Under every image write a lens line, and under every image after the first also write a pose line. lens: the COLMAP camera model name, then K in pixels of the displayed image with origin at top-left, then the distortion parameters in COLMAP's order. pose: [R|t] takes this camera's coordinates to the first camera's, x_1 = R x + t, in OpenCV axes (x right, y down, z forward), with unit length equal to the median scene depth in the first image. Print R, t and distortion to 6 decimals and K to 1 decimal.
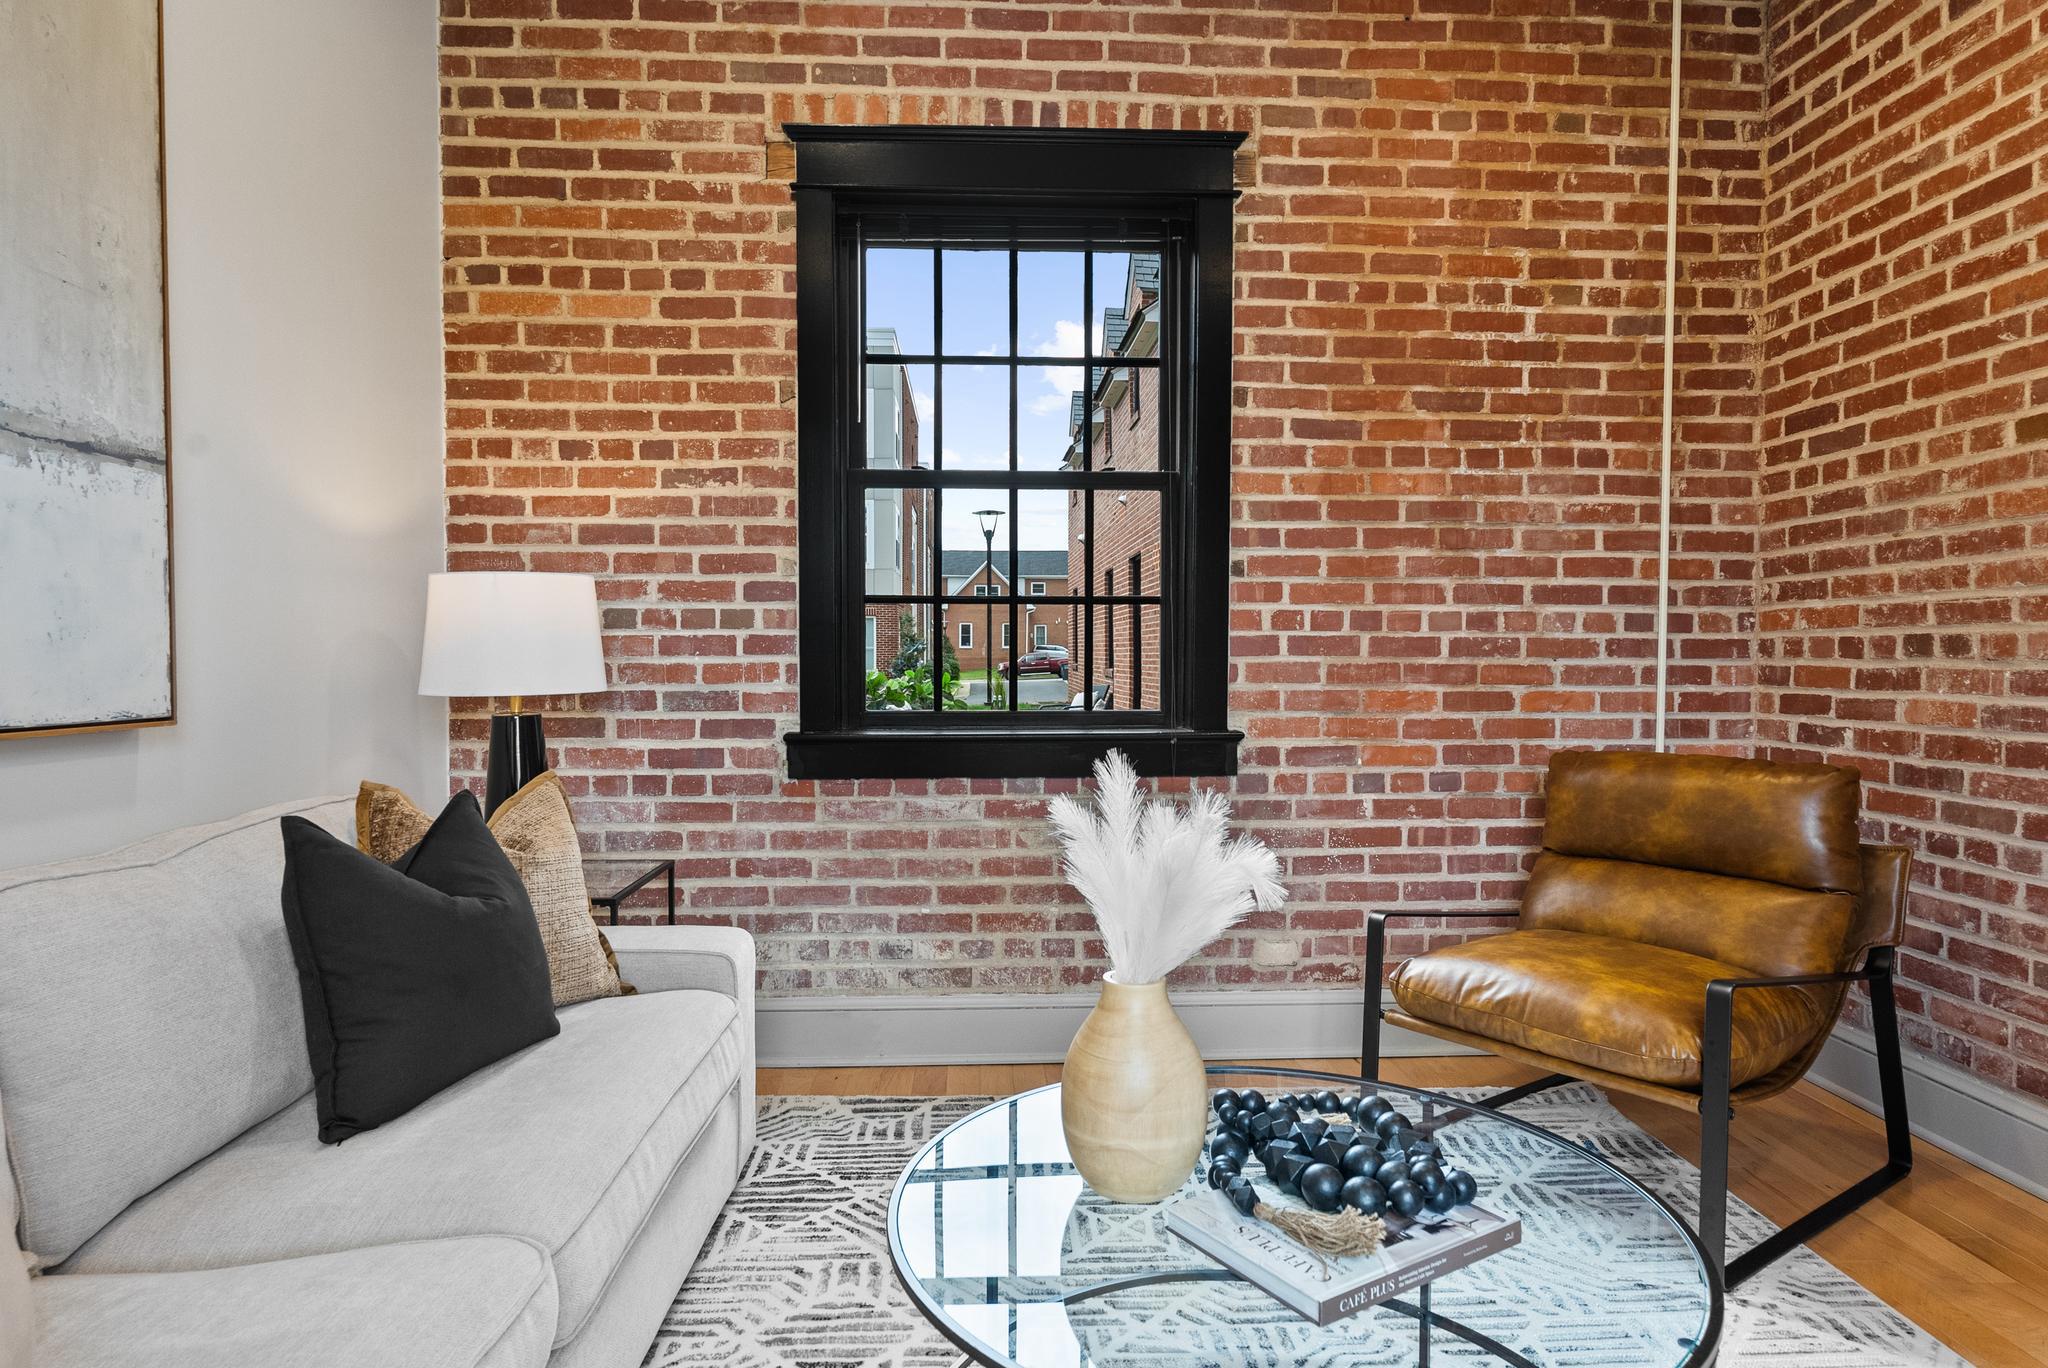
lens RADIAL K [[1208.1, 0, 1033.6], [0, 1208.1, 686.0], [0, 0, 1]] dist [-0.001471, 0.005184]
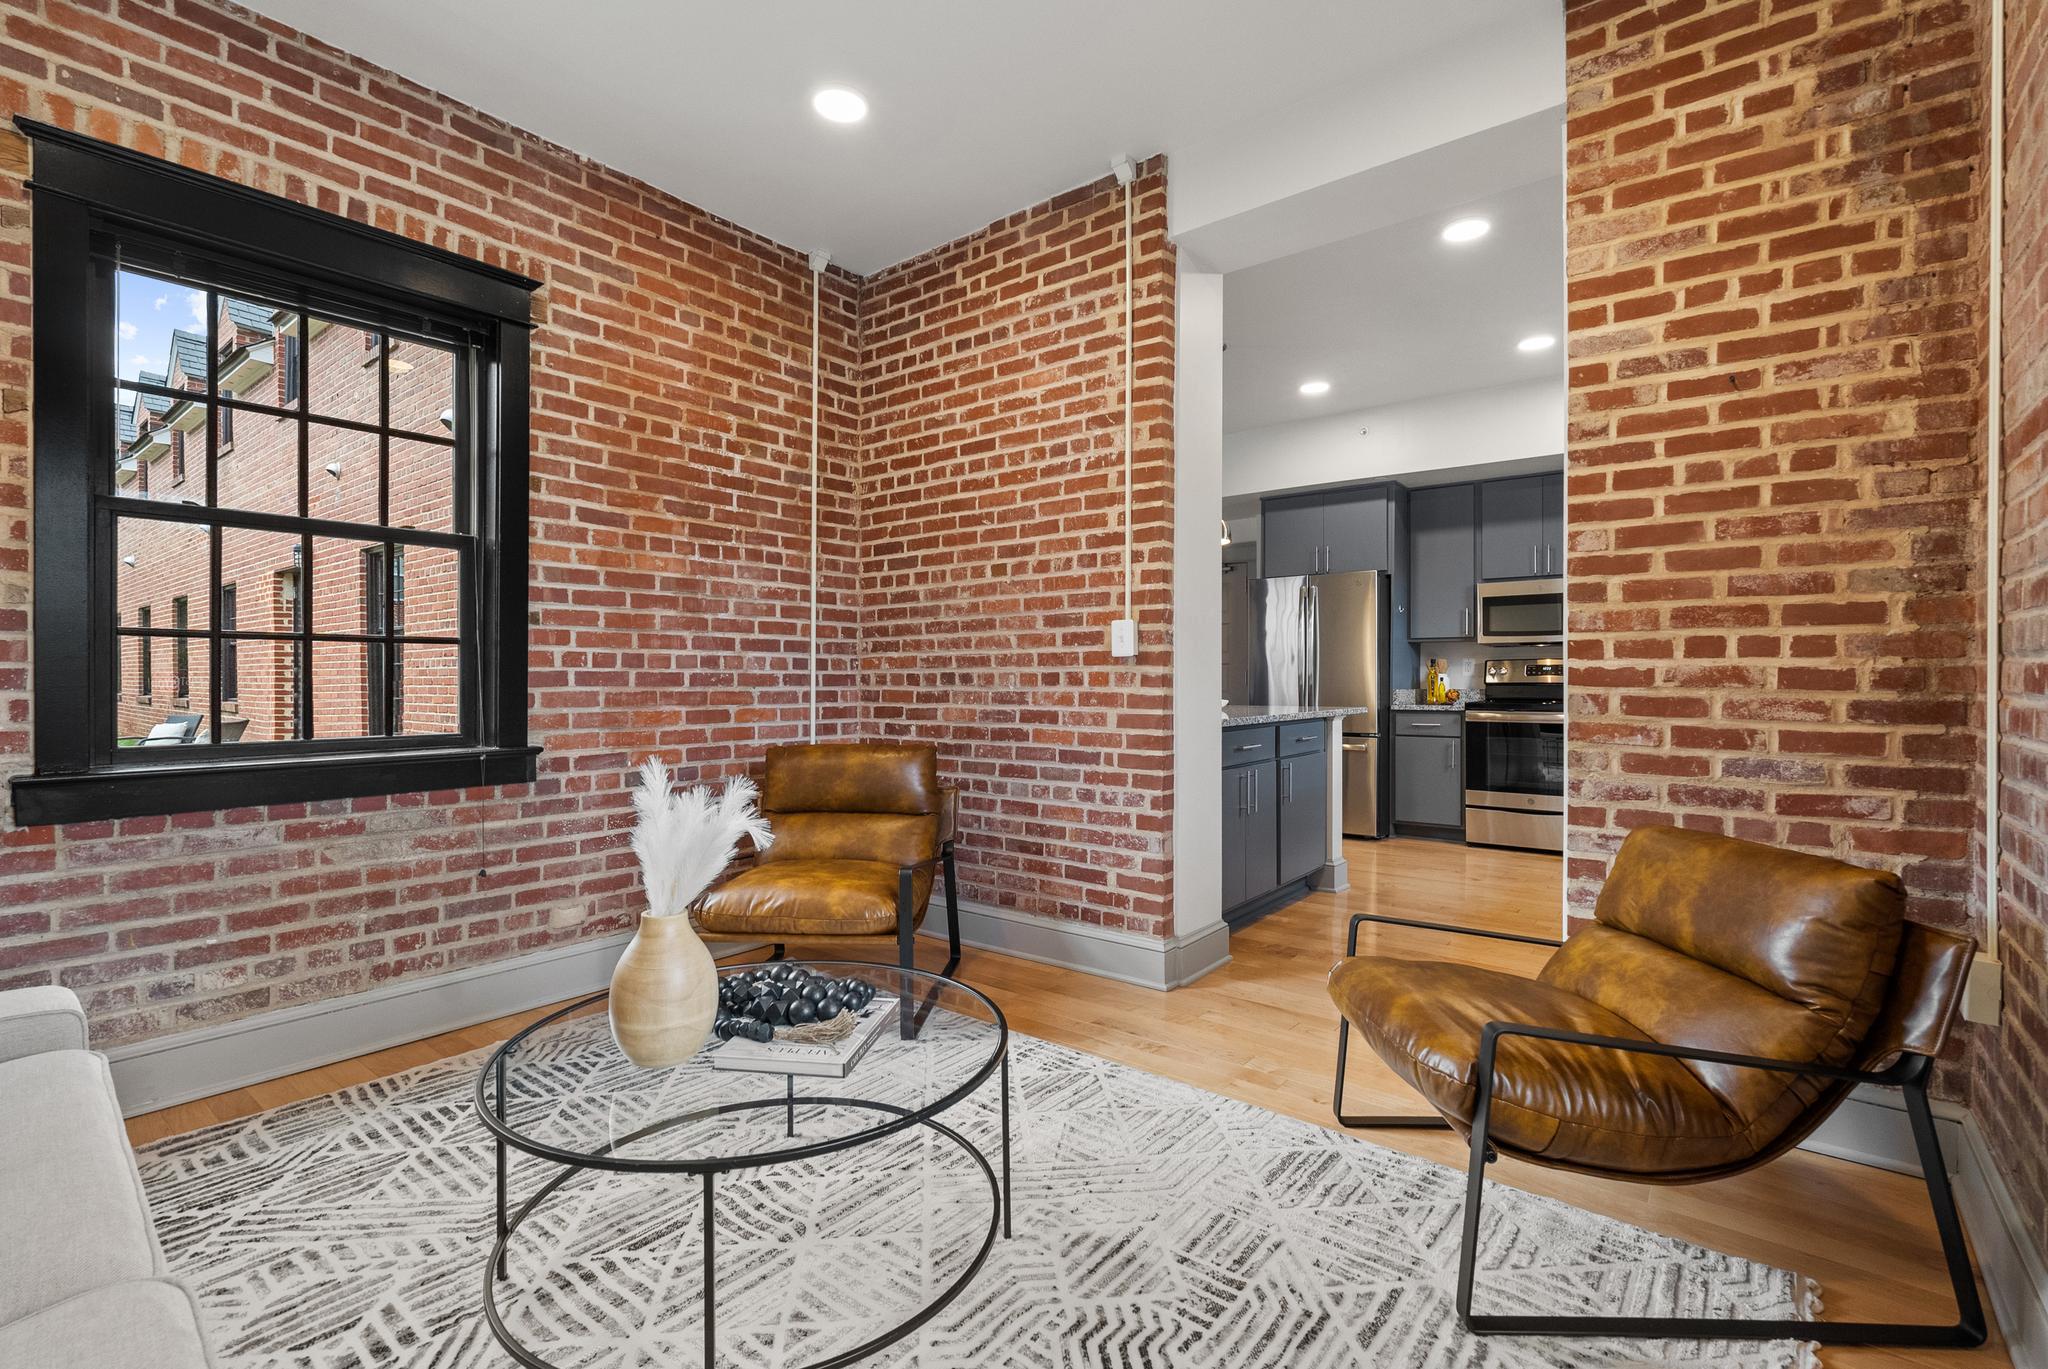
lens RADIAL K [[928.5, 0, 1024.1], [0, 928.5, 681.5], [0, 0, 1]] dist [0.001005, 0.000259]
pose [[0.664796, -0.003823, 0.747015, -0.219913], [0.024387, 0.999565, -0.016588, -0.001969], [-0.746627, 0.029245, 0.664600, -0.031572]]
